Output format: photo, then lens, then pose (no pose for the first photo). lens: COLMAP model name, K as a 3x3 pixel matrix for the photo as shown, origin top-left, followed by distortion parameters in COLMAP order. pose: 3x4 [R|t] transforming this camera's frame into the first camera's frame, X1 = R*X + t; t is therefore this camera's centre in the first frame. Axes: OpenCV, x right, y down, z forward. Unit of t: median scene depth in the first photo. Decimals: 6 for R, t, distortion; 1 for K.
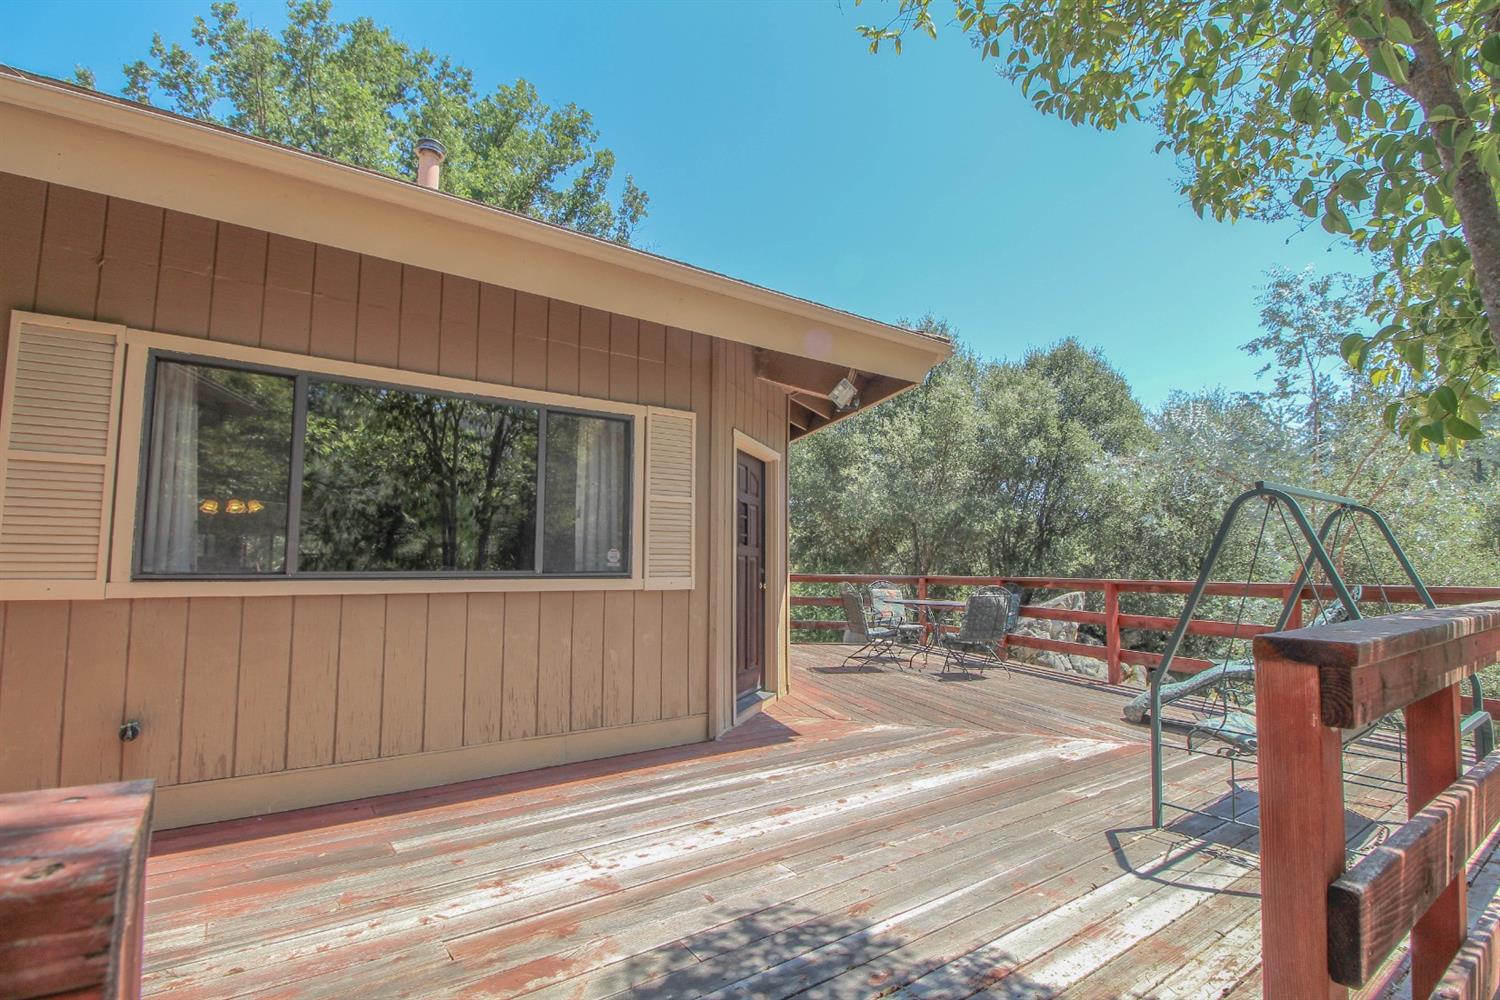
lens RADIAL K [[694.5, 0, 745.6], [0, 694.5, 501.2], [0, 0, 1]] dist [-0.011733, -0.005454]
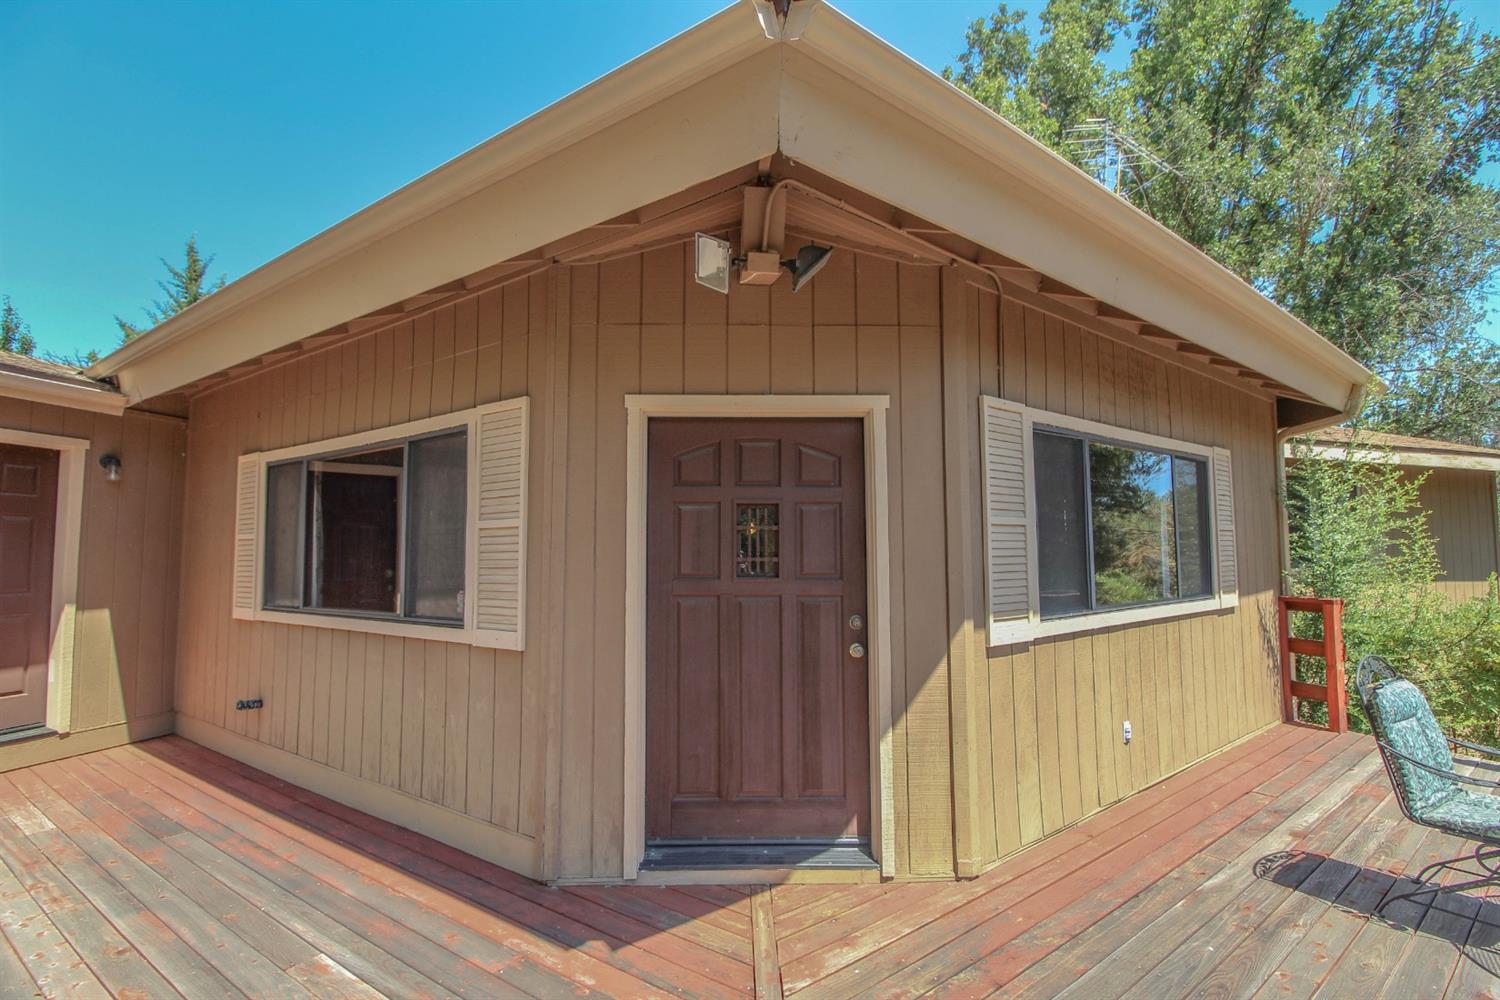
lens RADIAL K [[694.5, 0, 748.8], [0, 694.5, 507.3], [0, 0, 1]] dist [-0.011733, -0.005454]
pose [[0.339337, -0.076637, -0.937538, 0.682463], [0.093155, 0.994514, -0.047578, 0.039274], [0.936041, -0.071192, 0.344615, 1.010864]]
